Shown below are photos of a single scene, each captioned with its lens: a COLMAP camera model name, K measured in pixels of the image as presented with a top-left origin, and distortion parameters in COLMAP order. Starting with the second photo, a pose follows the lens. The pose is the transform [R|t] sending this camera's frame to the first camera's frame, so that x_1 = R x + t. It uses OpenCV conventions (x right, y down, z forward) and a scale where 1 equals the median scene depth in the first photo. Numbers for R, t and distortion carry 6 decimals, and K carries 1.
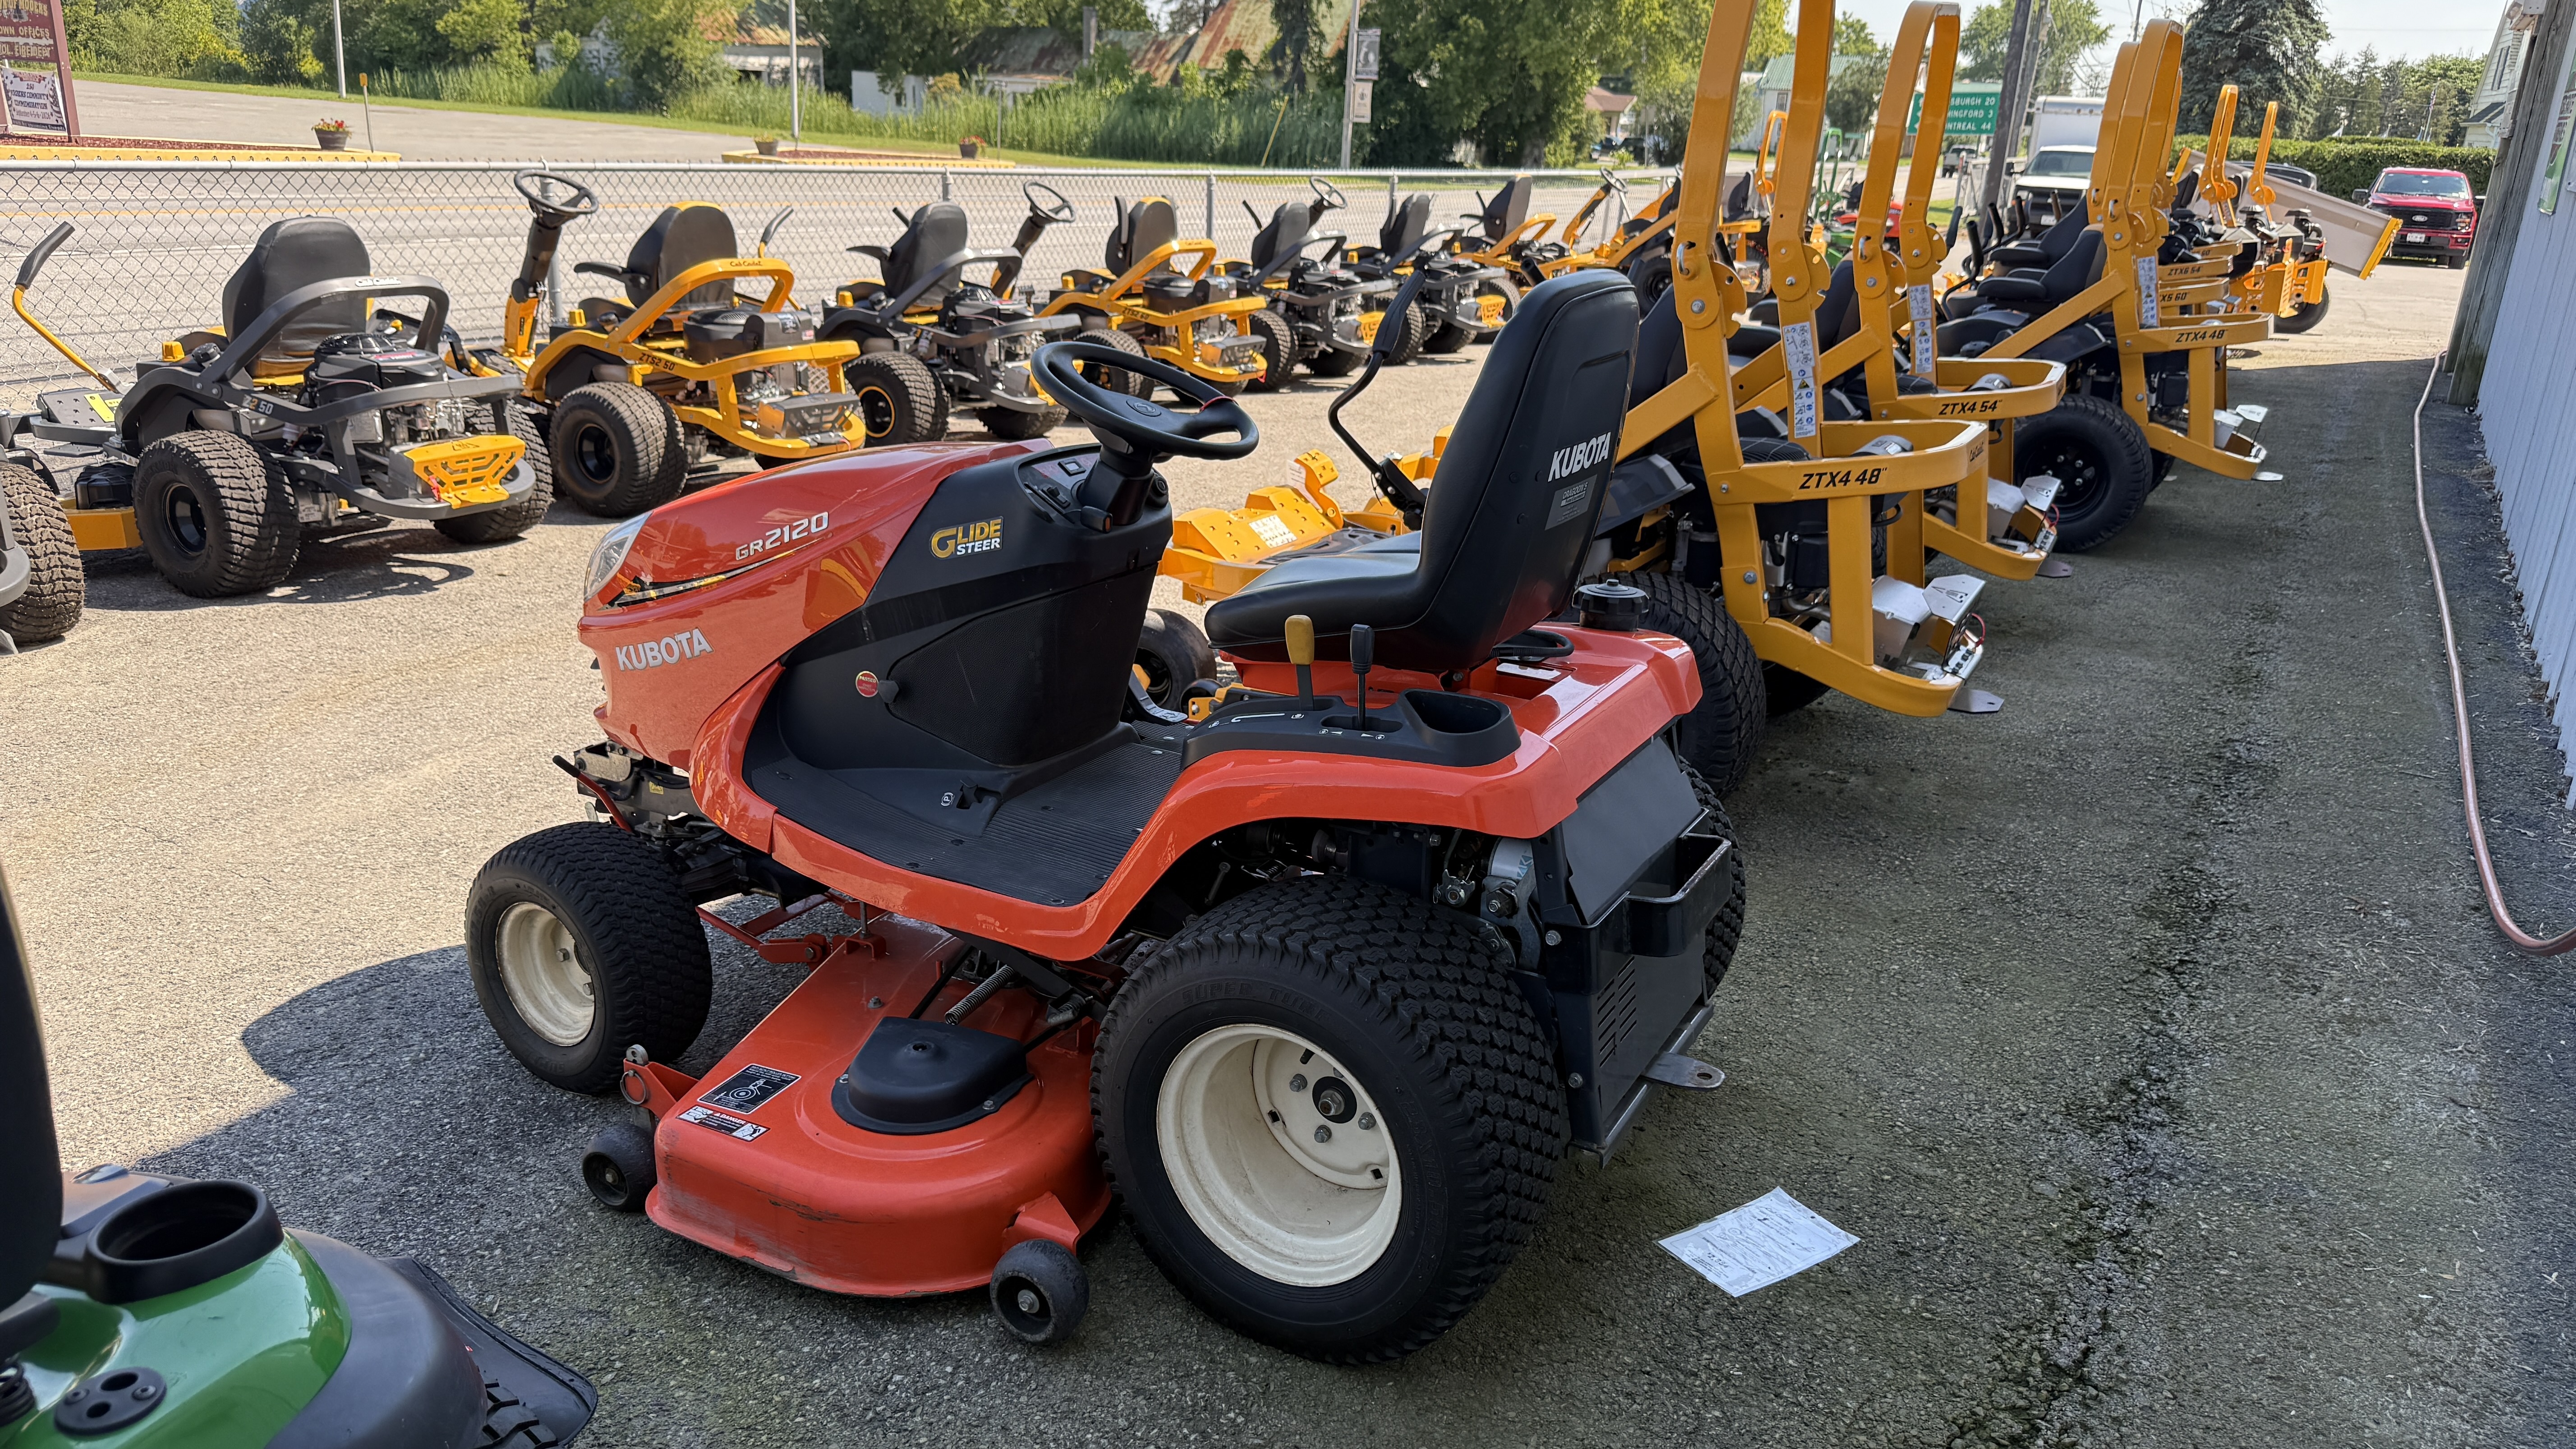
lens RADIAL K [[1781.5, 0, 1306.2], [0, 1781.5, 710.3], [0, 0, 1]] dist [0.065539, -0.107579]
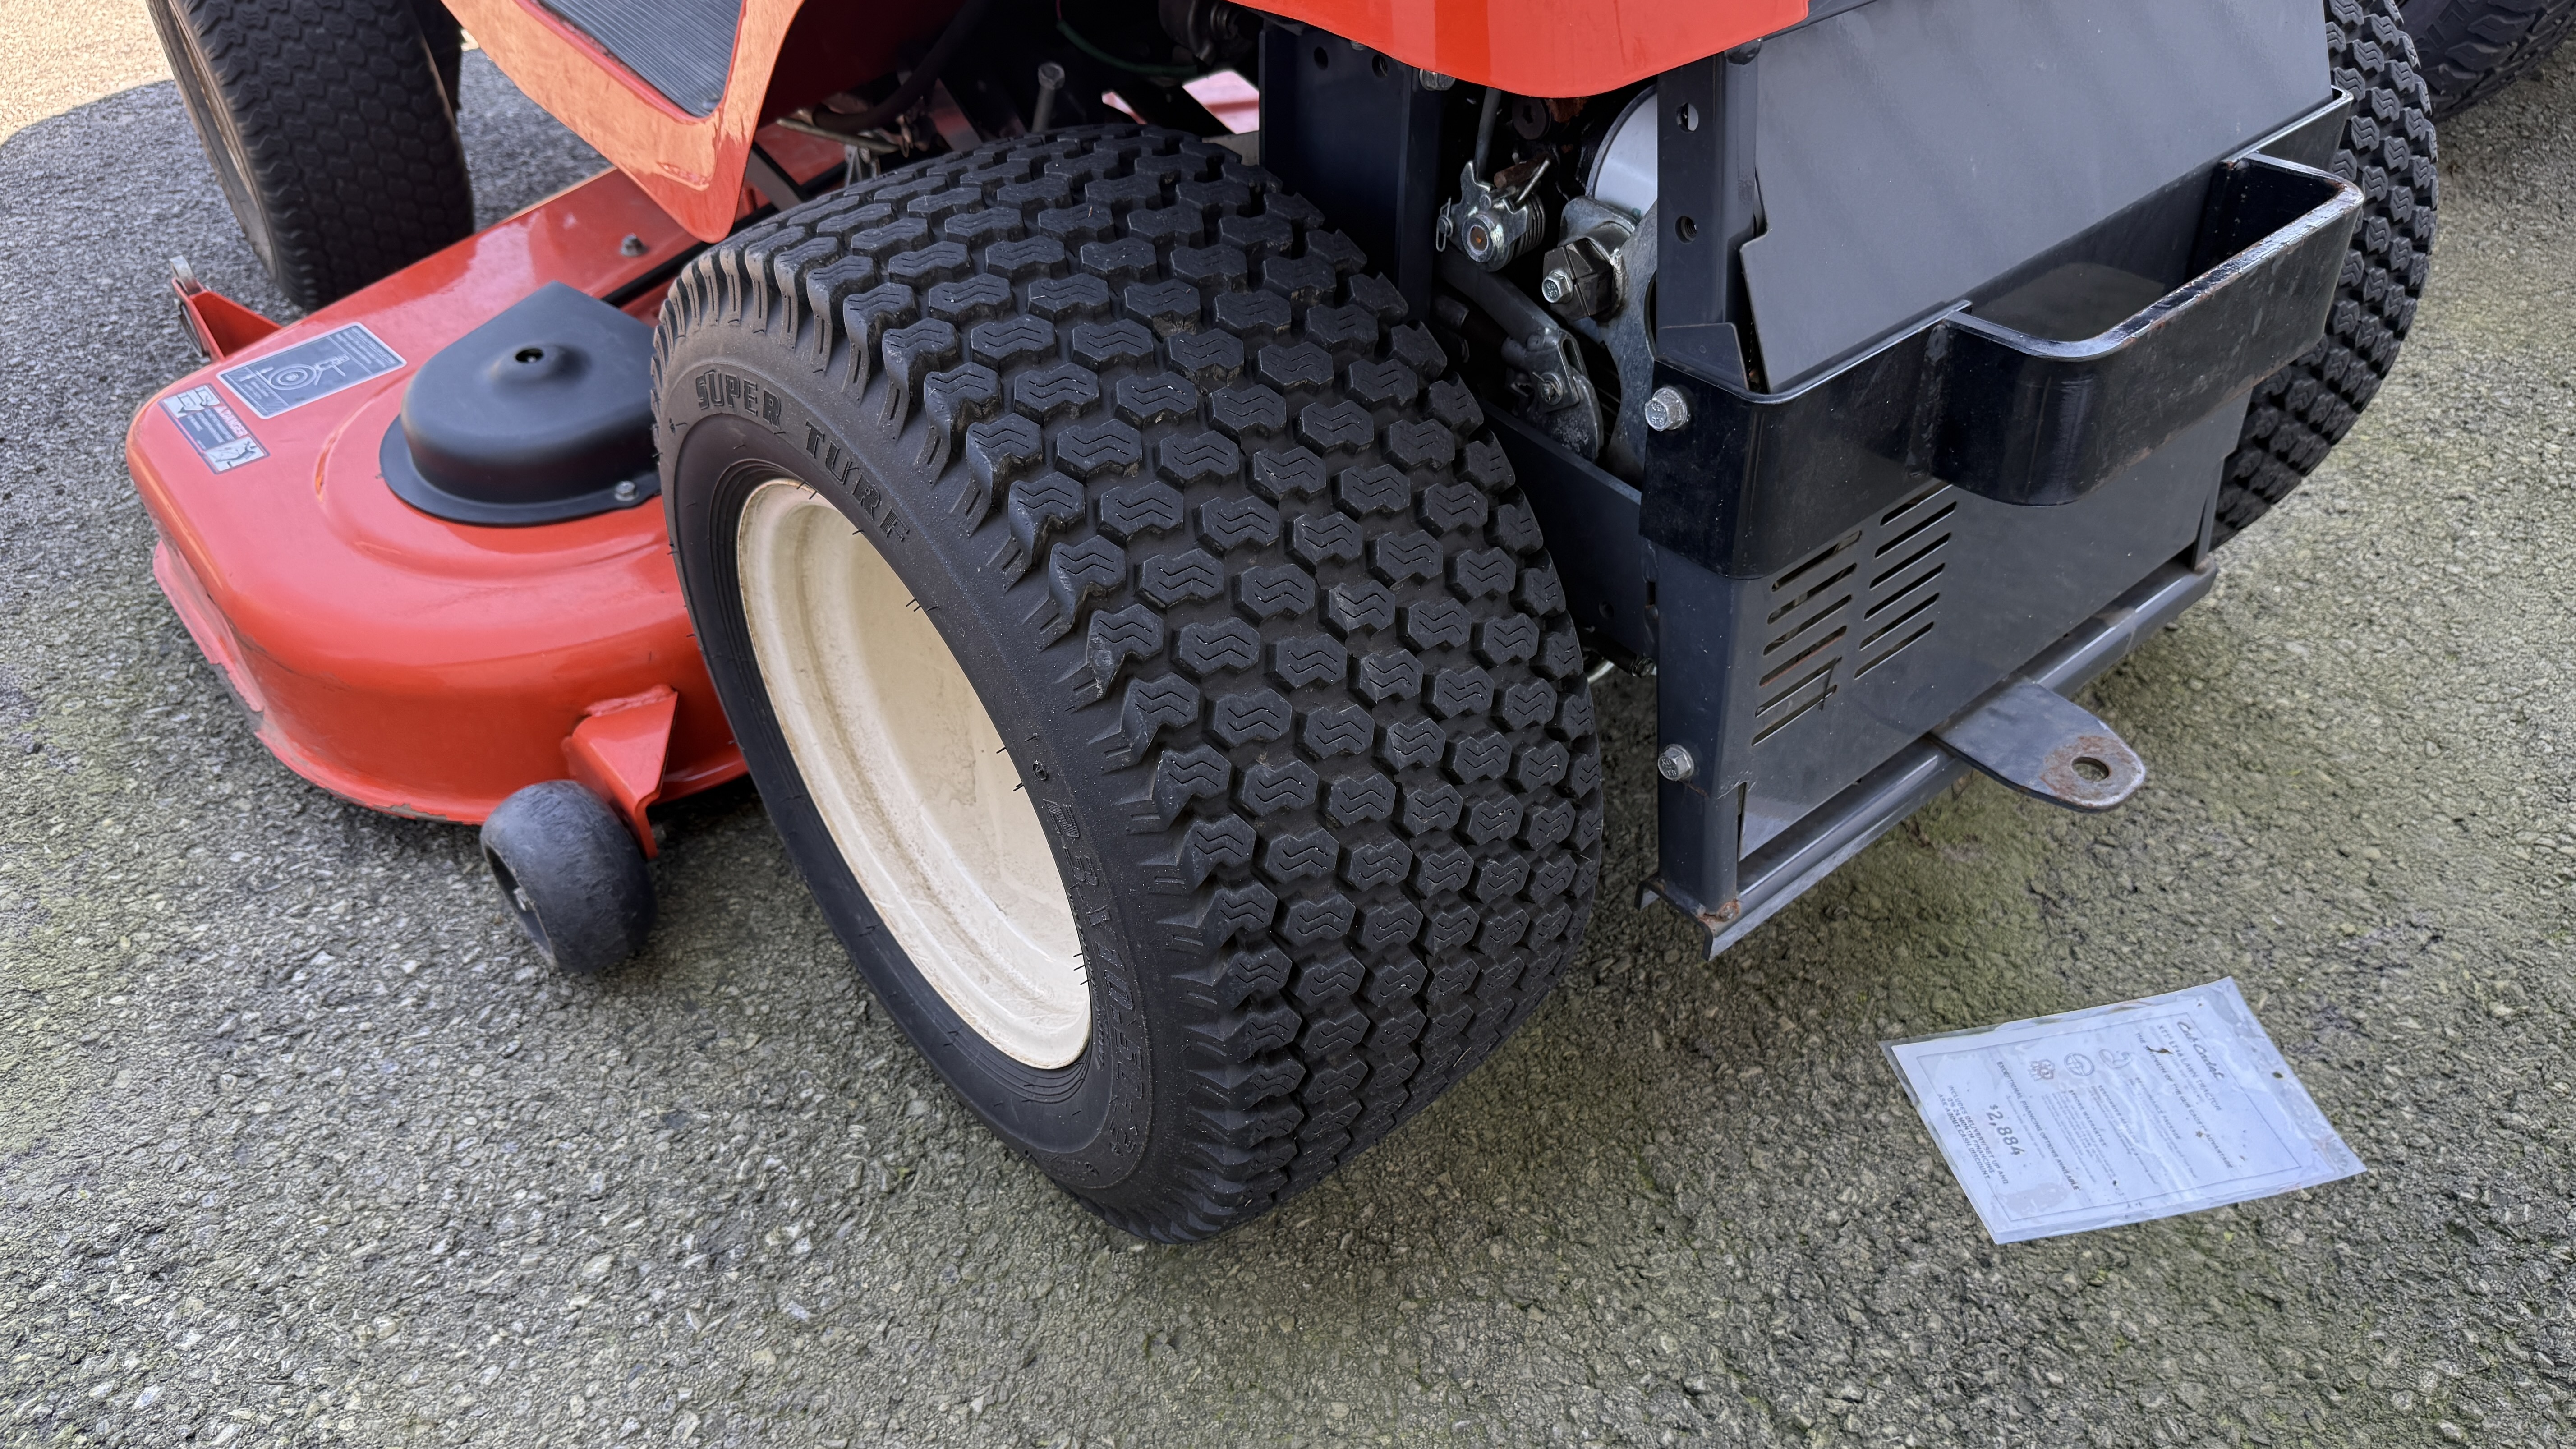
lens RADIAL K [[1866.2, 0, 1288.0], [0, 1866.2, 724.5], [0, 0, 1]] dist [-0.000473, -0.003317]
pose [[0.931416, 0.234920, -0.277986, 0.169874], [-0.096395, 0.895744, 0.433994, 0.027084], [0.350958, -0.377433, 0.856956, 0.576615]]
